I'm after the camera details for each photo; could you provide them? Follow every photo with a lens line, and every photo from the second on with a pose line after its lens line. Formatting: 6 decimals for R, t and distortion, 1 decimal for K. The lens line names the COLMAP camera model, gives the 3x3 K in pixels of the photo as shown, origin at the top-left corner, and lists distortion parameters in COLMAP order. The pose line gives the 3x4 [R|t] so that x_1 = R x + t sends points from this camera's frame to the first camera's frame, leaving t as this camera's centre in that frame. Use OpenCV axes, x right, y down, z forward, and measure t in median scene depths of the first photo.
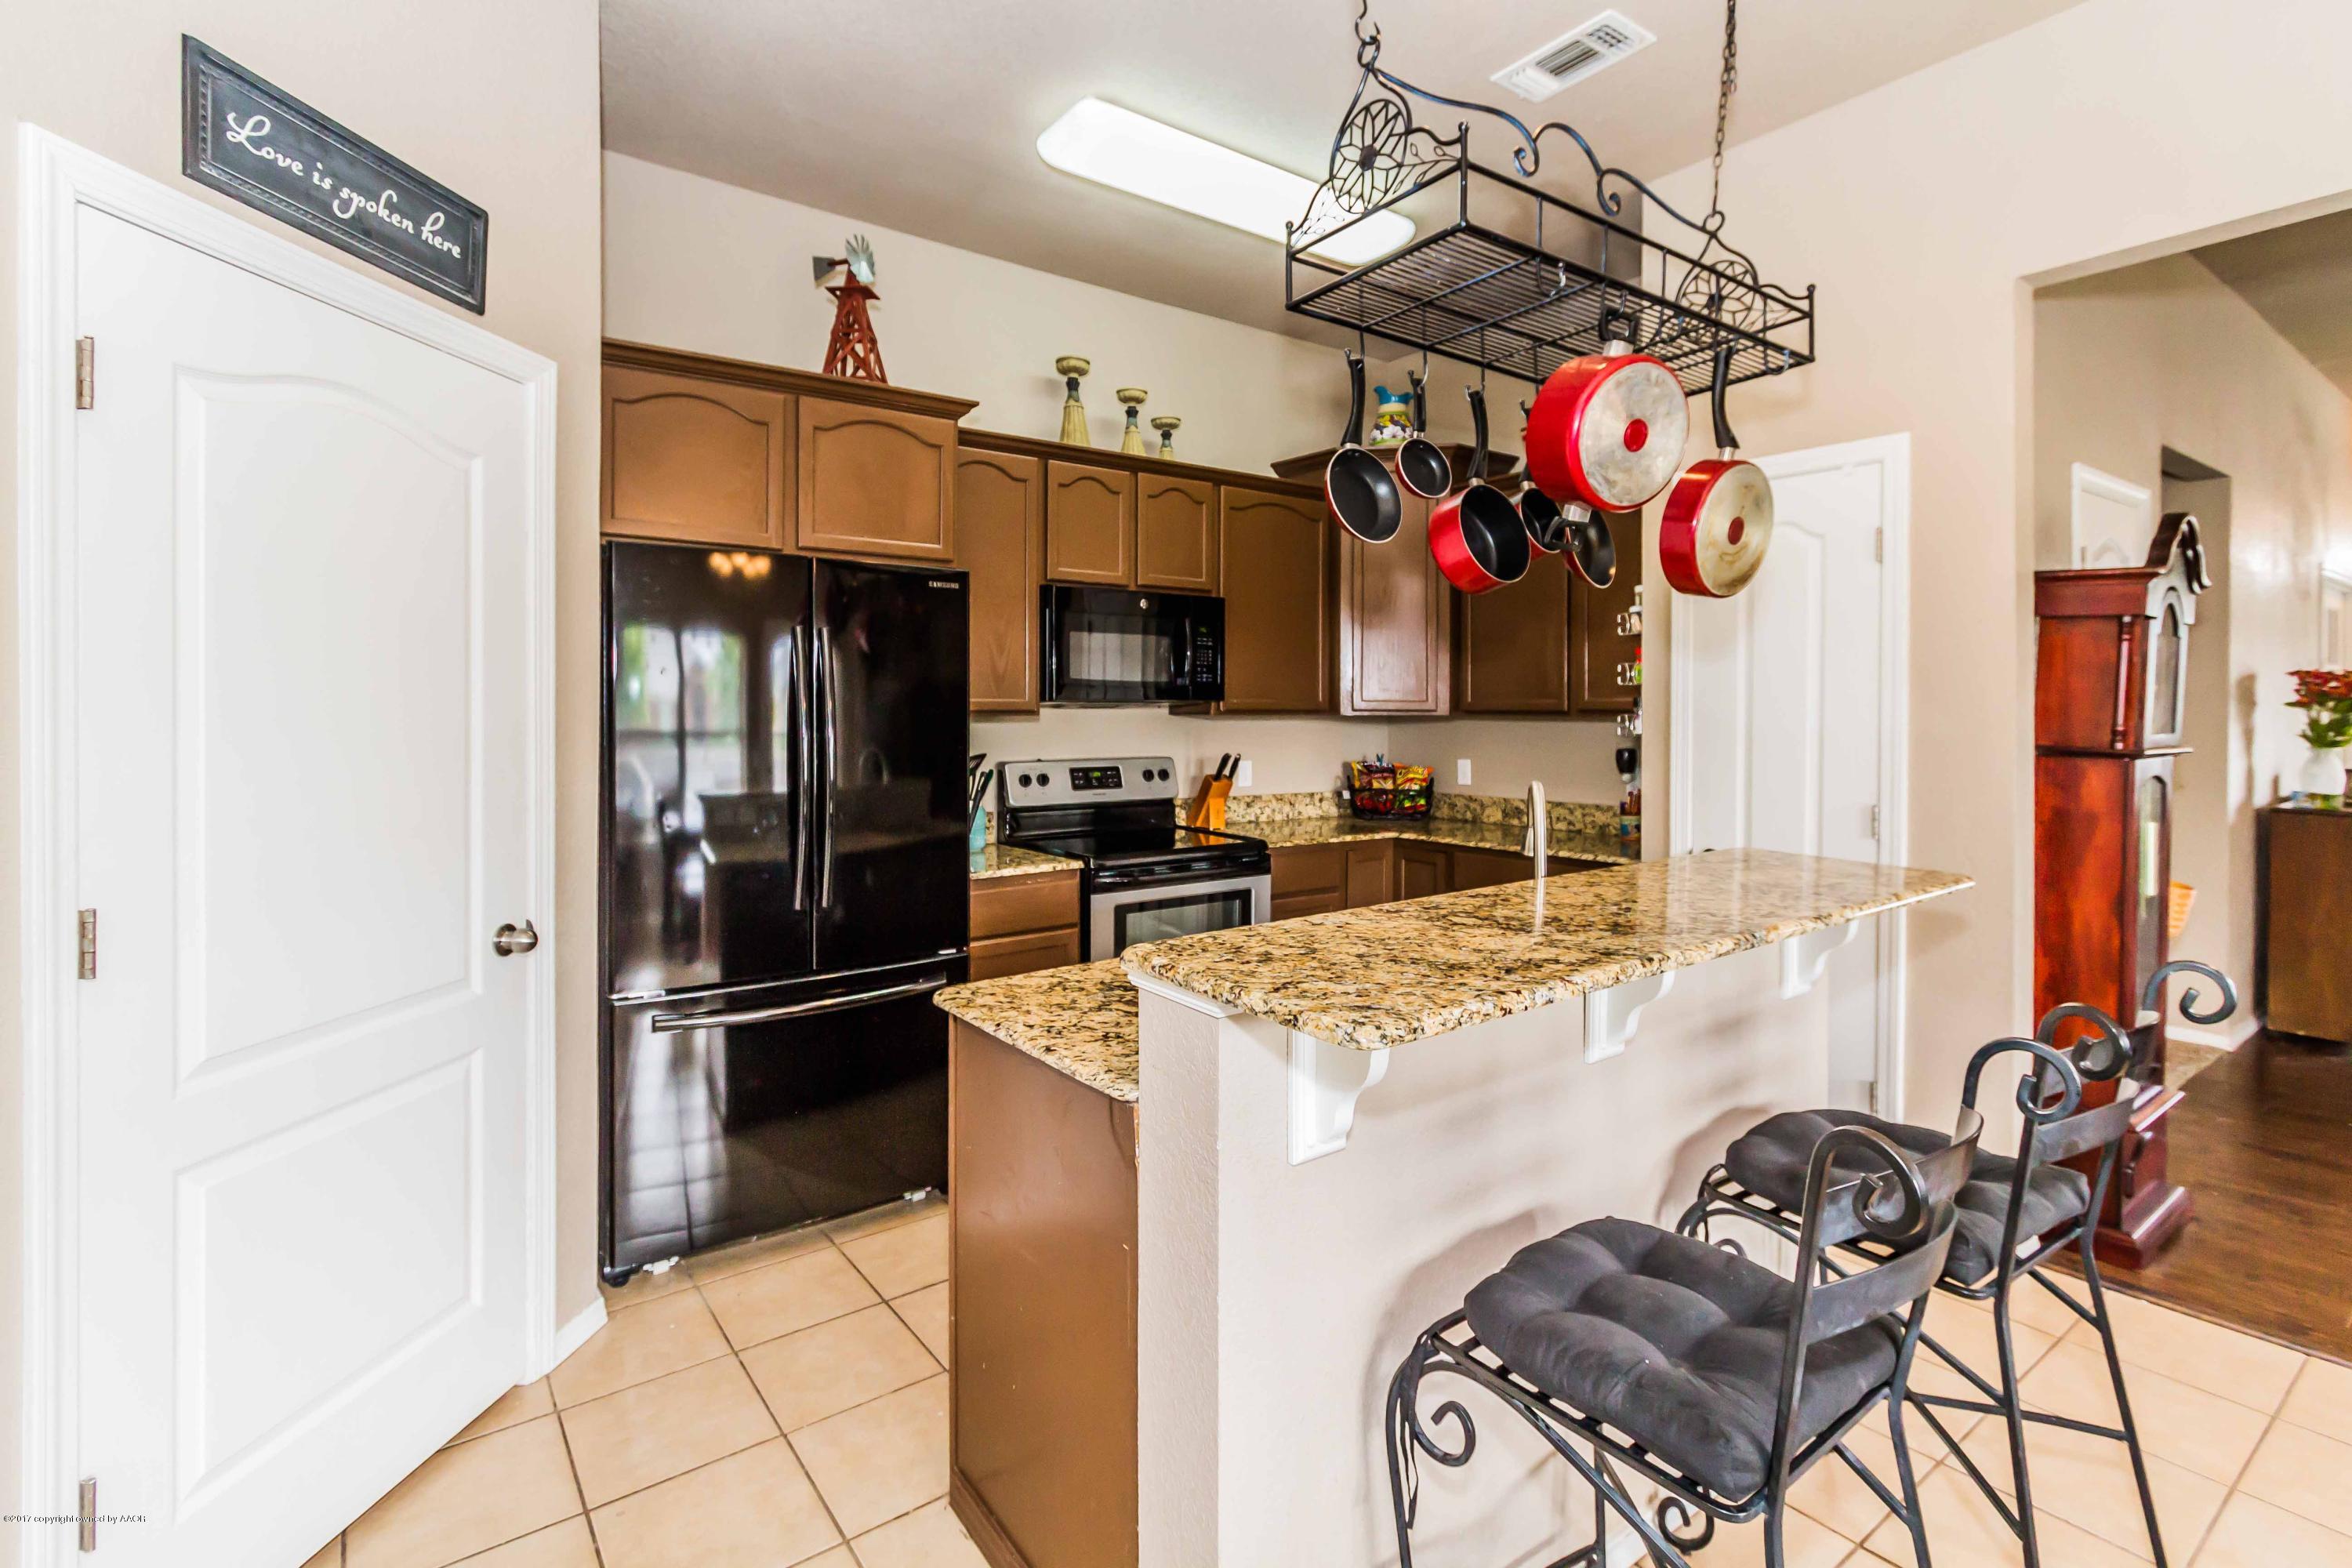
lens RADIAL K [[1109.6, 0, 1154.7], [0, 1109.6, 708.0], [0, 0, 1]] dist [0.016658, 0.000214]
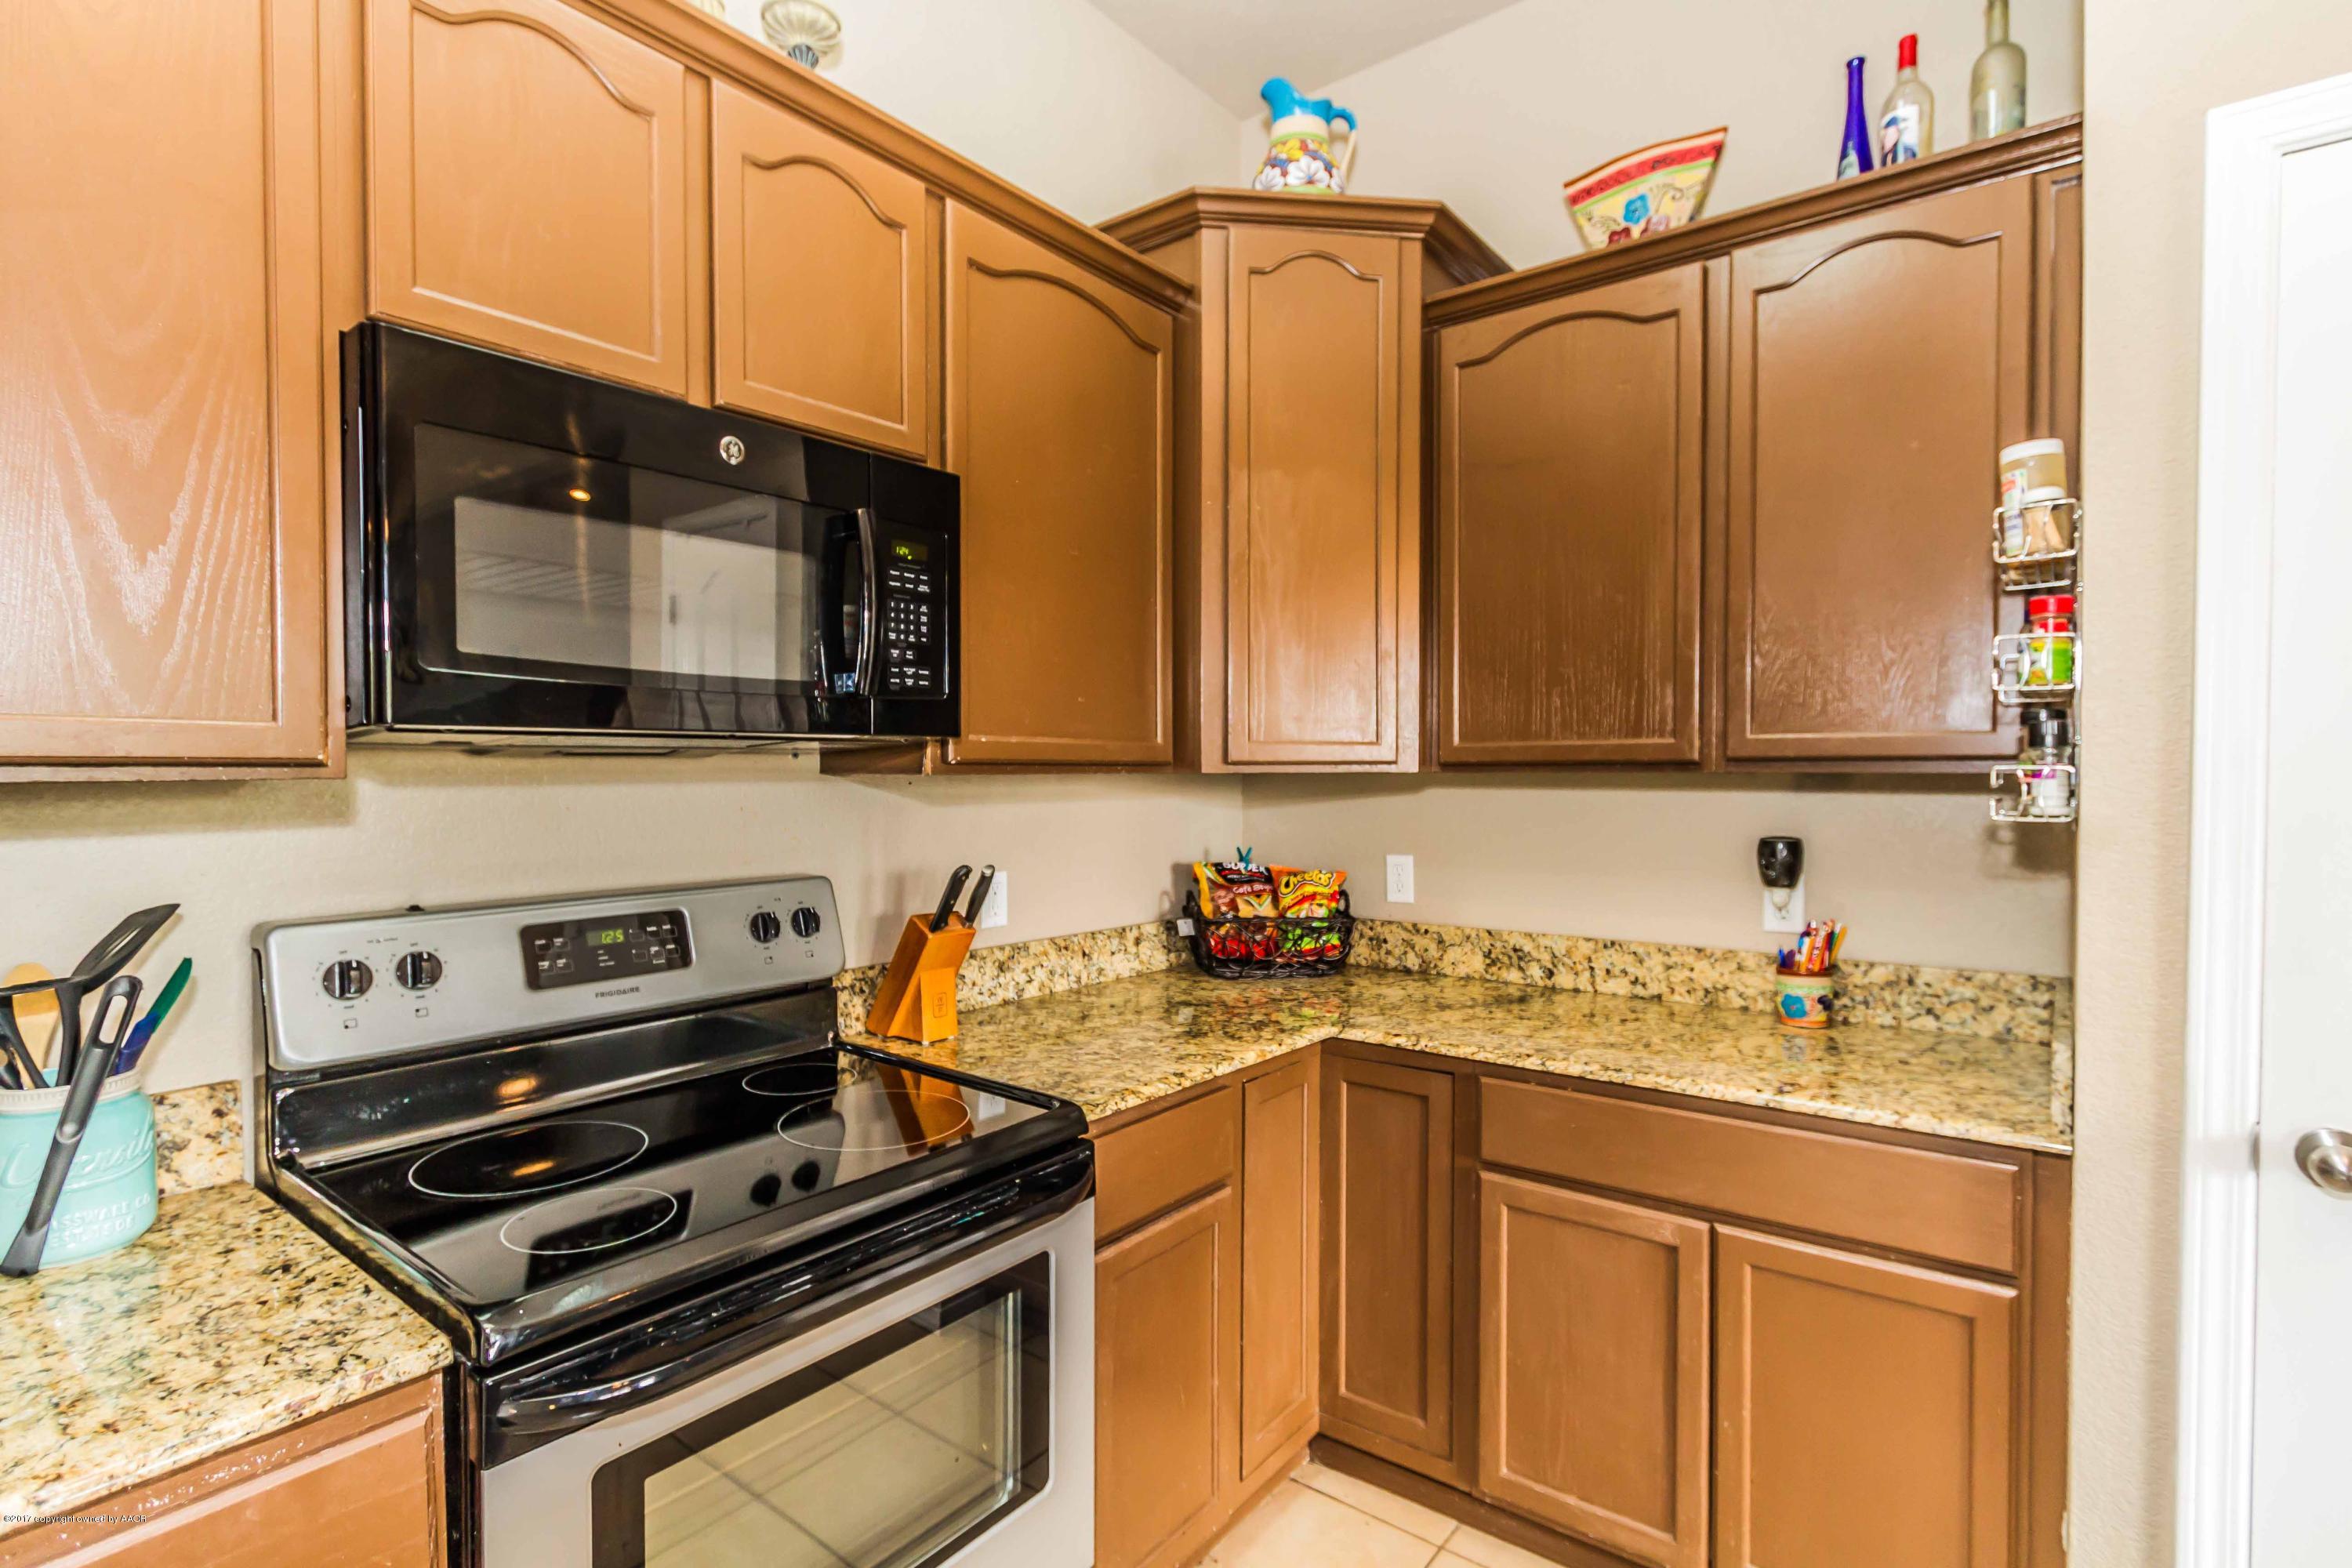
lens RADIAL K [[1109.6, 0, 1131.2], [0, 1109.6, 778.7], [0, 0, 1]] dist [0.016658, 0.000214]
pose [[0.965905, -0.007127, 0.258797, 0.017524], [0.005301, 0.999956, 0.007755, 0.005124], [-0.258841, -0.006118, 0.965901, 0.564858]]
